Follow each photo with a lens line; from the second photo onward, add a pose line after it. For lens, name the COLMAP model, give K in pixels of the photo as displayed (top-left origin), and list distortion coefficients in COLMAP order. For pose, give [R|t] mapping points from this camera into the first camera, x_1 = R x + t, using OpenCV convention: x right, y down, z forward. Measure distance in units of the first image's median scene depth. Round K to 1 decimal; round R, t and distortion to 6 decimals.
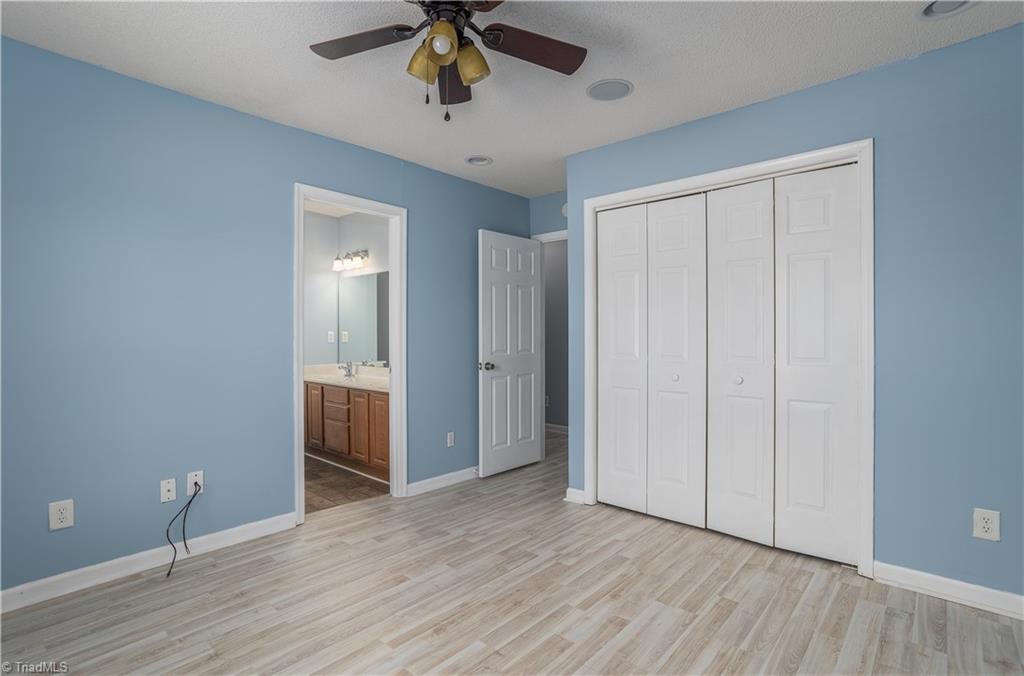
lens RADIAL K [[493.6, 0, 507.8], [0, 493.6, 330.9], [0, 0, 1]] dist [-0.071919, 0.037931]
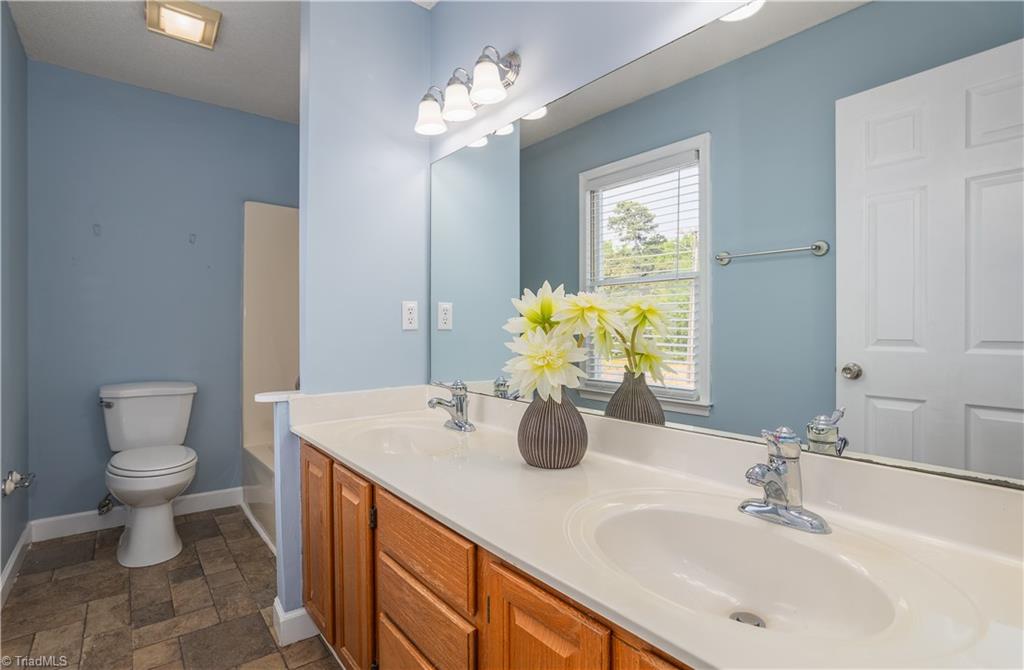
lens RADIAL K [[507.2, 0, 513.0], [0, 507.2, 314.7], [0, 0, 1]] dist [-0.066151, 0.055500]
pose [[0.986139, 0.000250, -0.165924, -0.222990], [-0.001951, 0.999947, -0.010093, 0.016211], [0.165912, 0.010277, 0.986087, 0.641476]]
